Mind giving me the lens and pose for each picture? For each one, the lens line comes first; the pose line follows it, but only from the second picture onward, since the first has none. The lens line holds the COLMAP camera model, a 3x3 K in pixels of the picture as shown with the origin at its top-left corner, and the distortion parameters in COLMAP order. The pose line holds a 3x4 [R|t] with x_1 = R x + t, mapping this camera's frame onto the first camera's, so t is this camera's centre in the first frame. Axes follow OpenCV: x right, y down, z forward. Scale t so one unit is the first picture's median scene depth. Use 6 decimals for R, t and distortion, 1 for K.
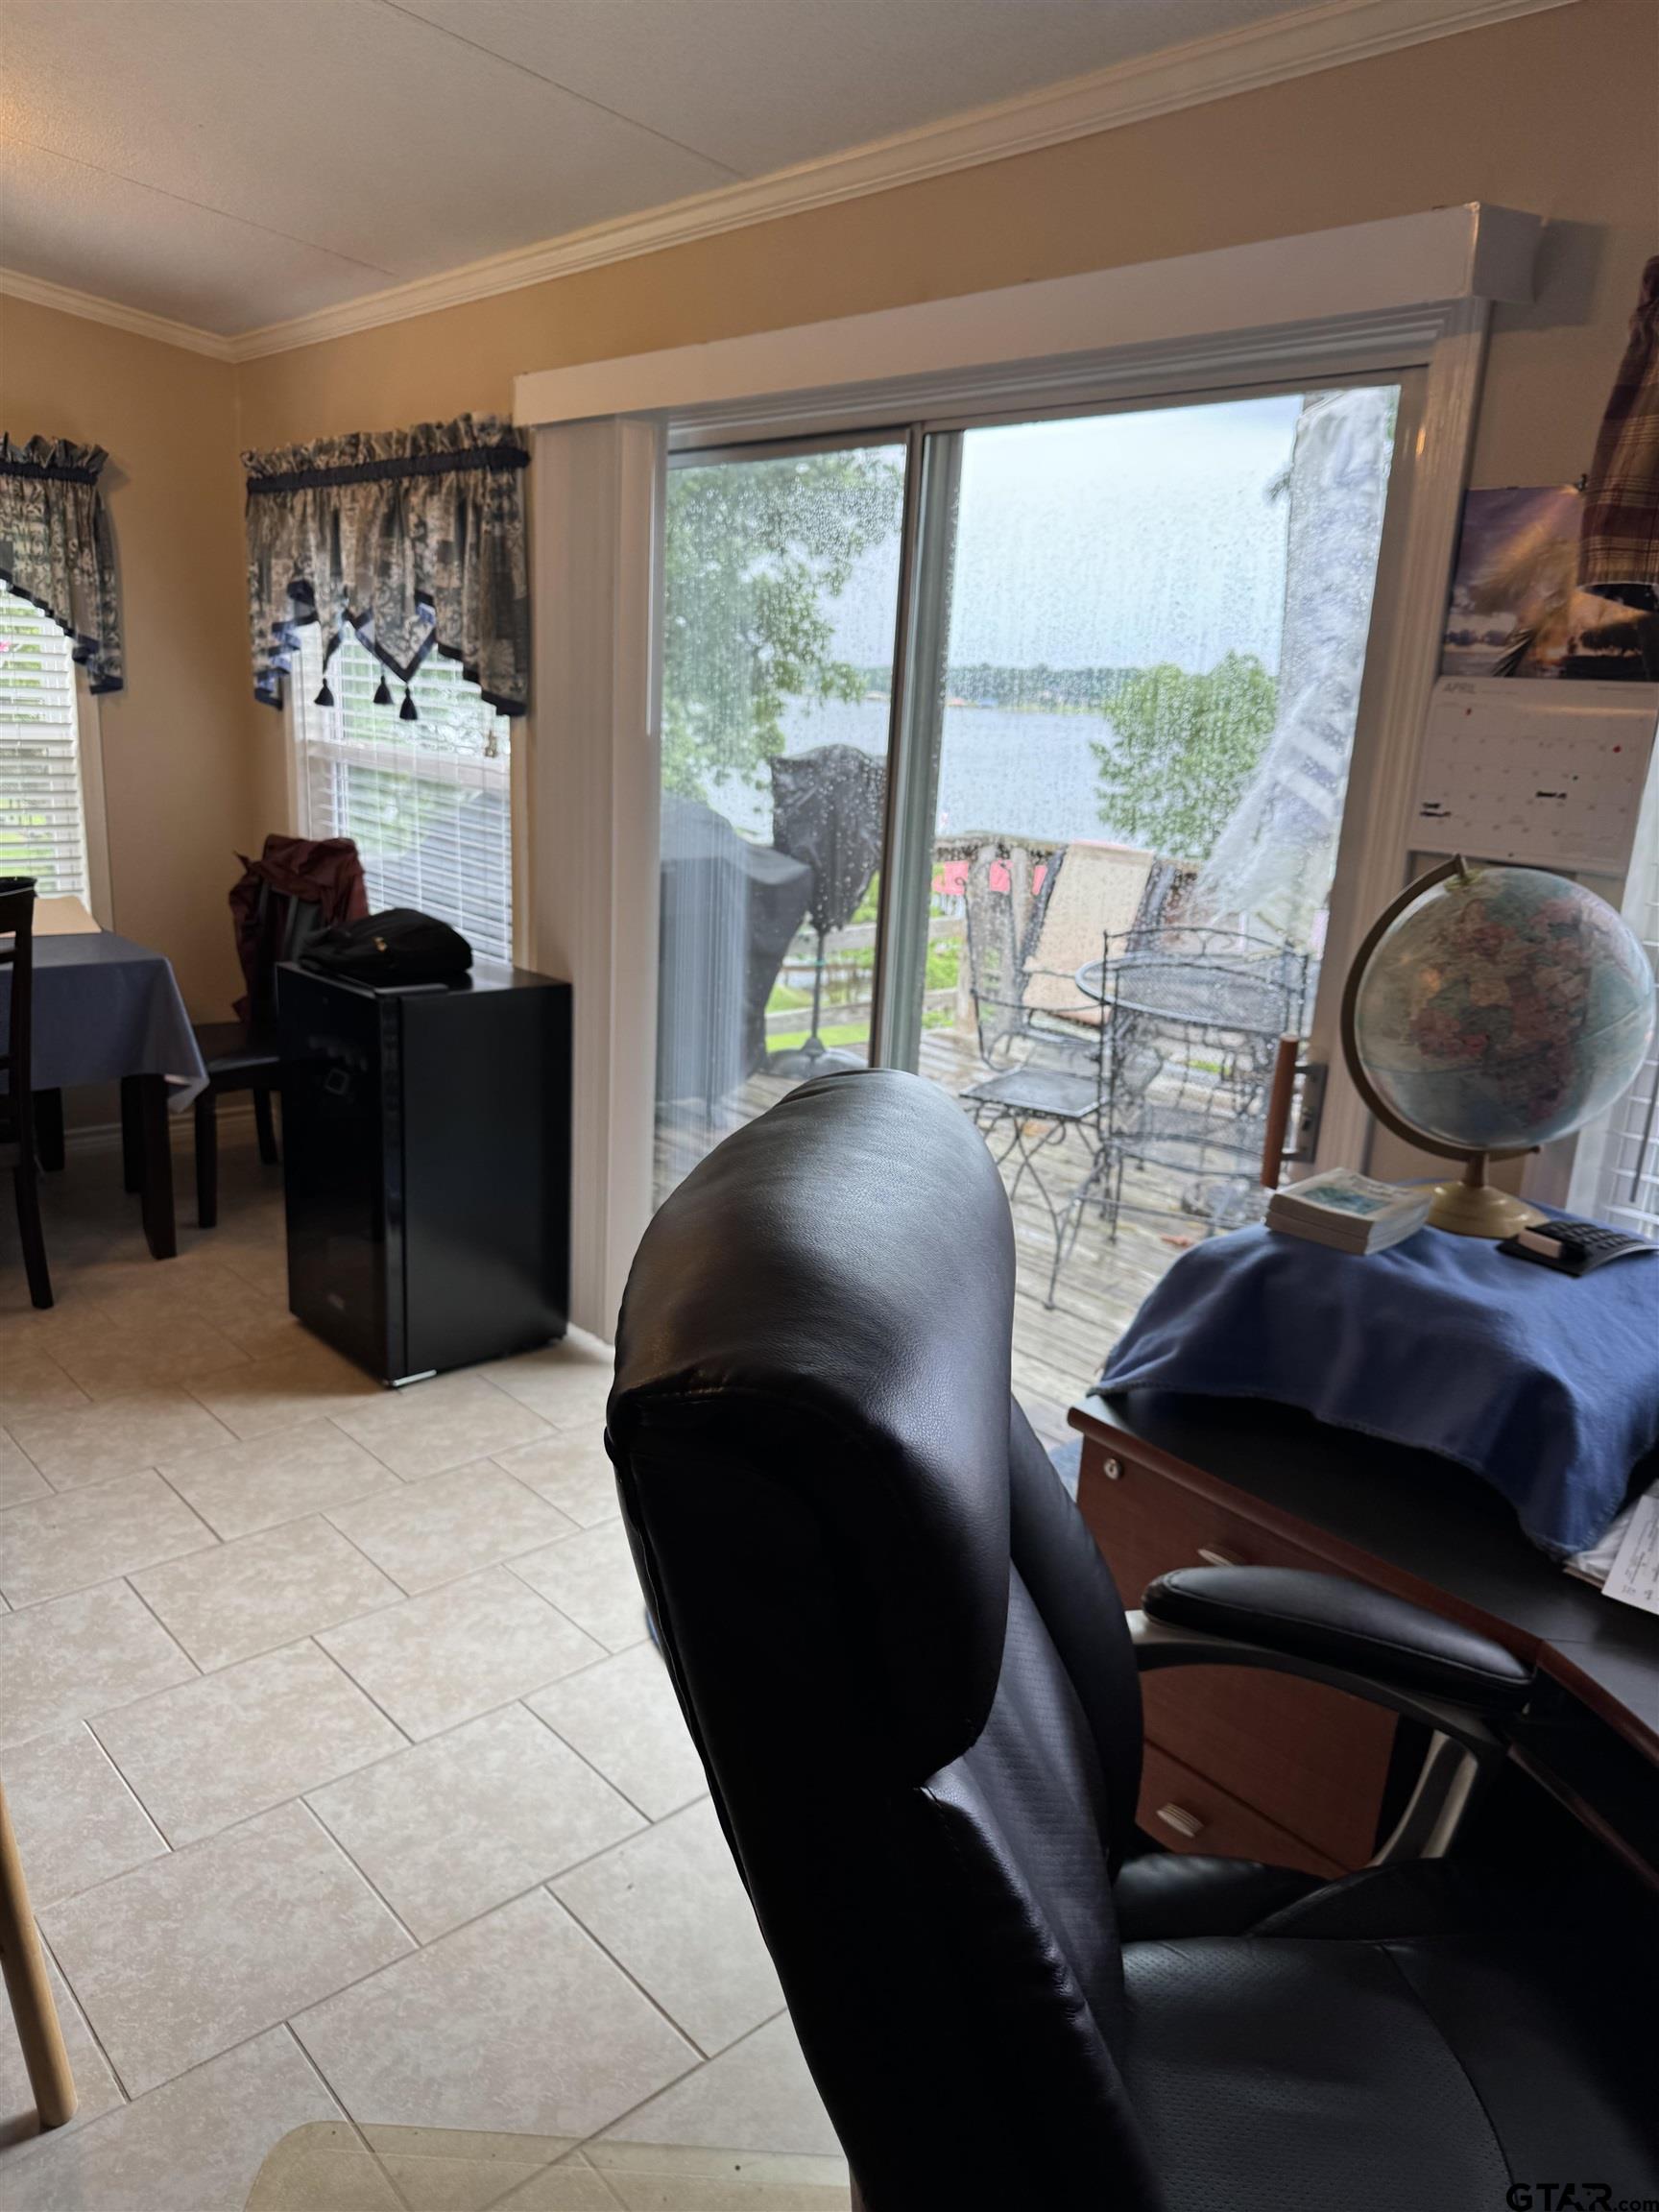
lens RADIAL K [[1584.9, 0, 829.5], [0, 1584.9, 1106.0], [0, 0, 1]] dist [-0.008291, -0.001334]
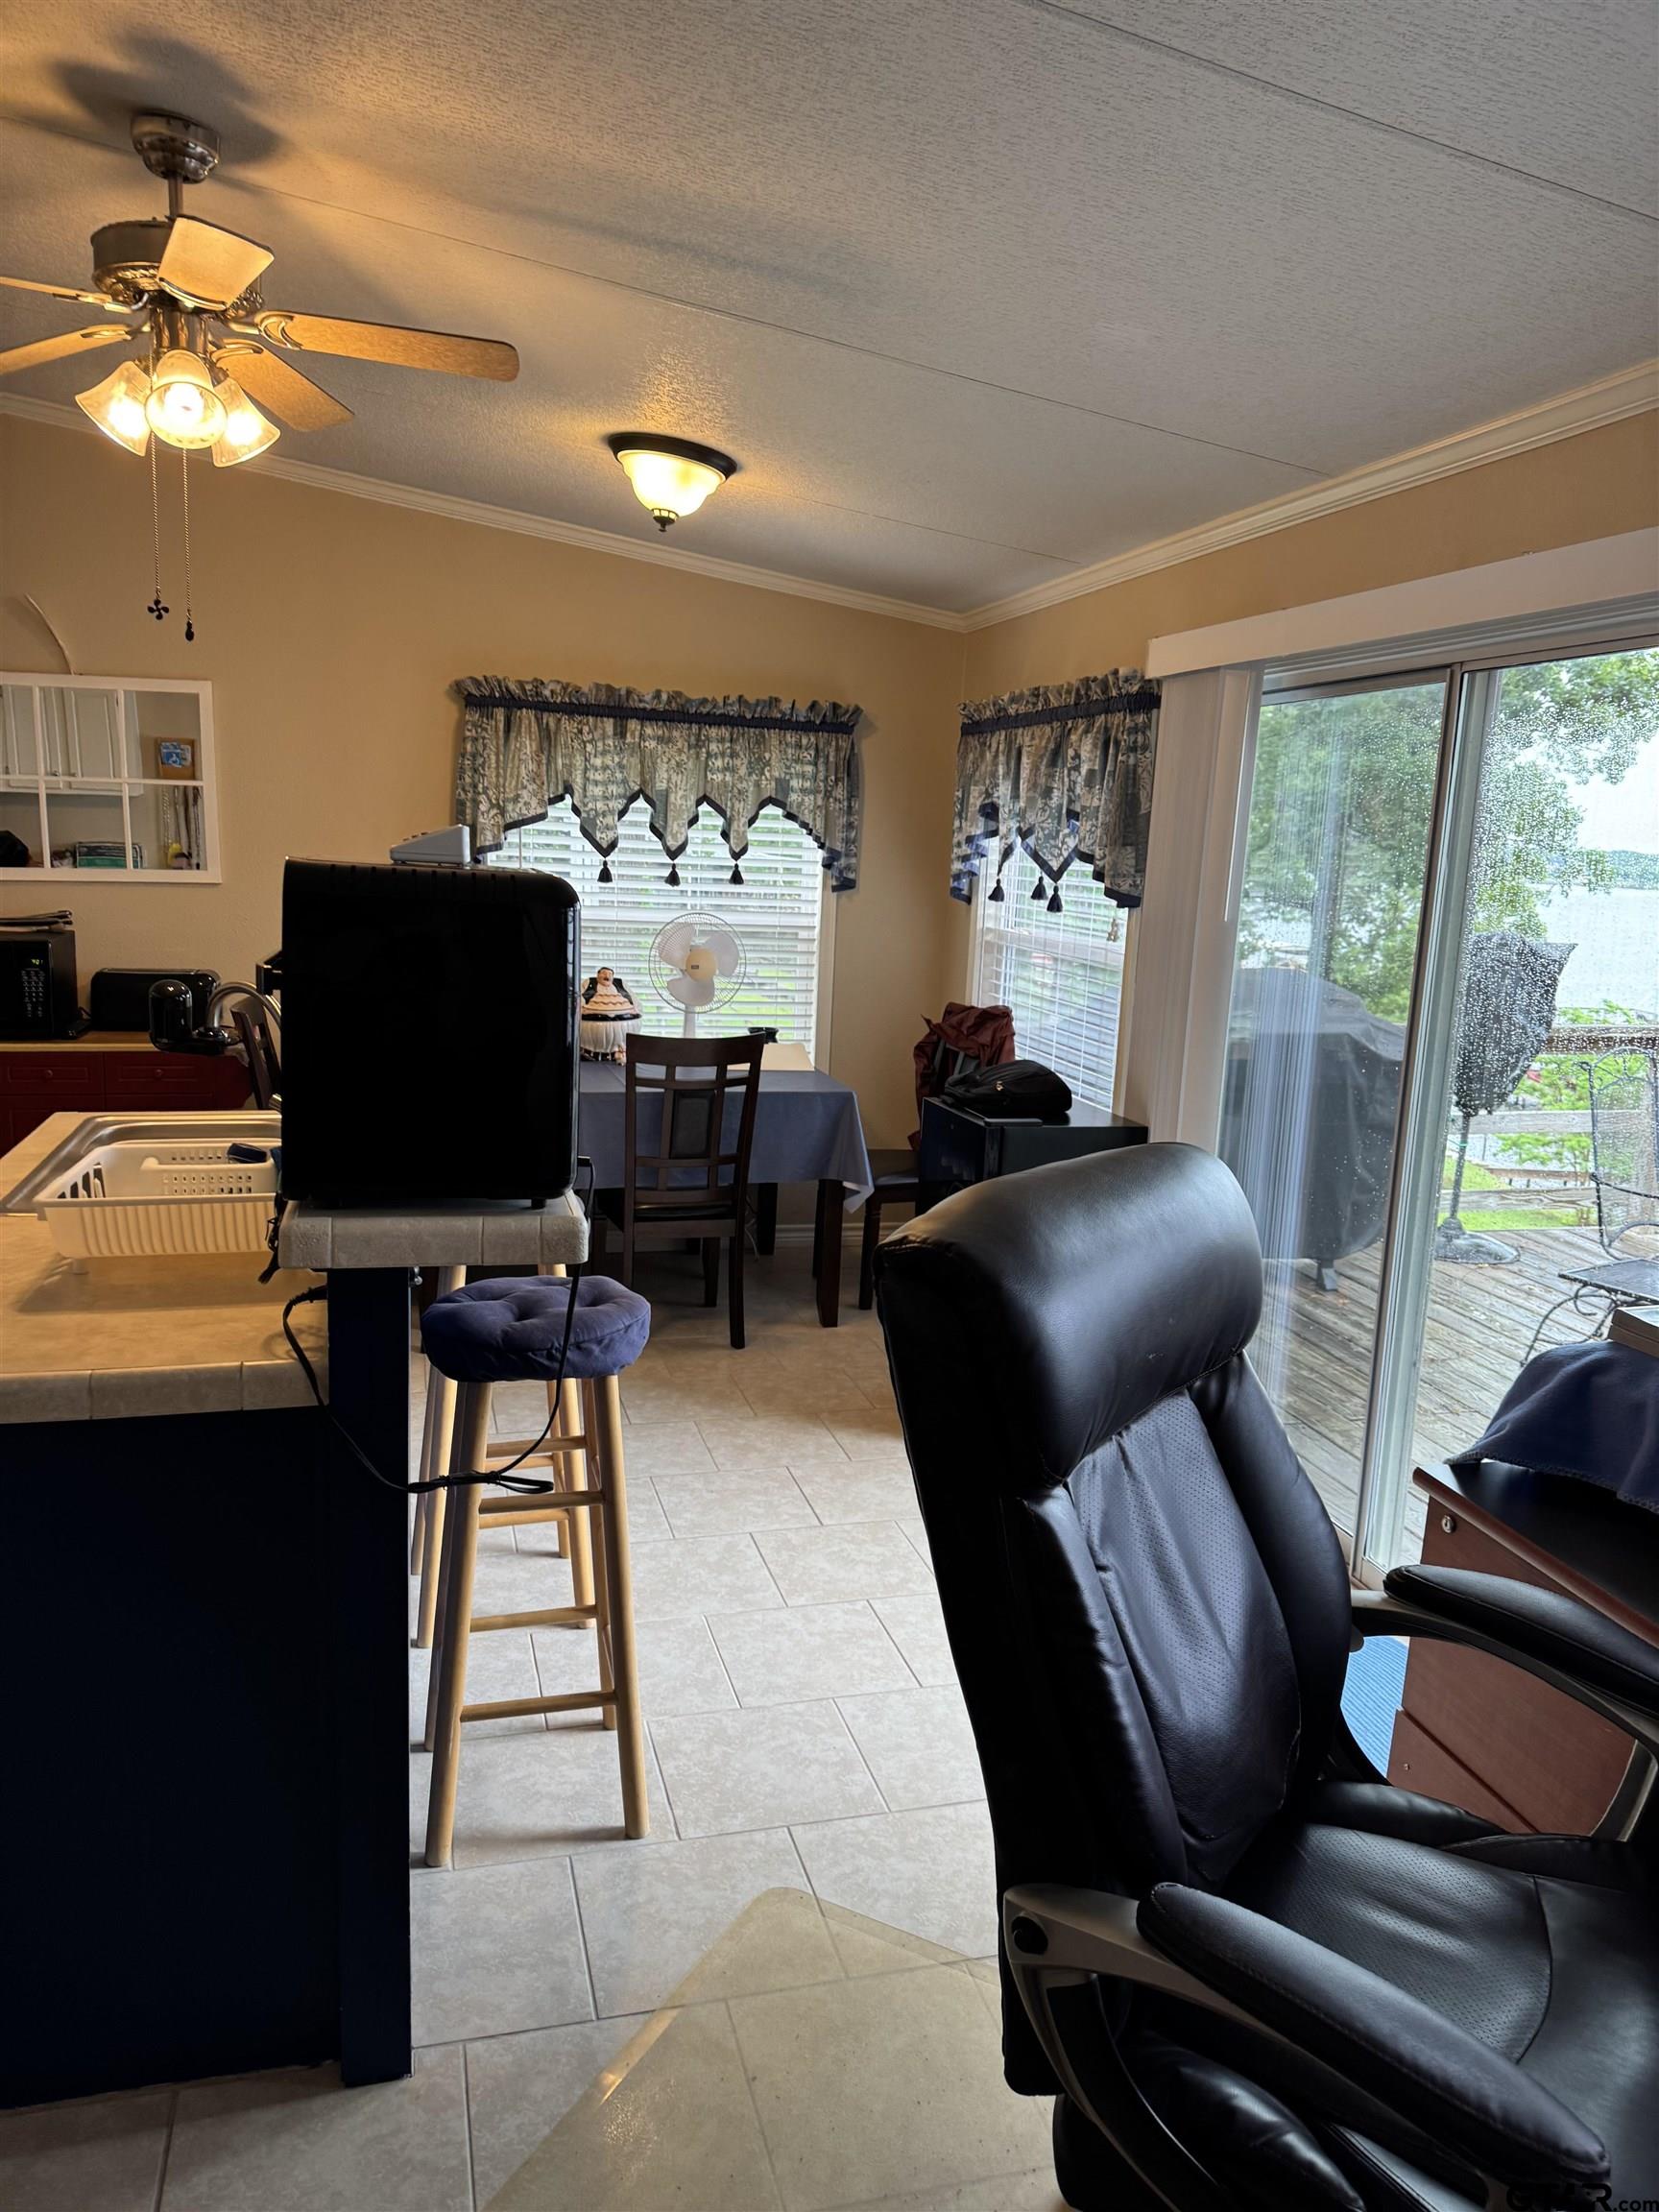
lens RADIAL K [[1559.0, 0, 821.6], [0, 1559.0, 1134.3], [0, 0, 1]] dist [0.000495, -0.009202]
pose [[0.891557, 0.065730, -0.448113, 0.130636], [-0.110150, 0.991174, -0.073766, 0.037612], [0.439309, 0.115126, 0.890928, -0.141552]]
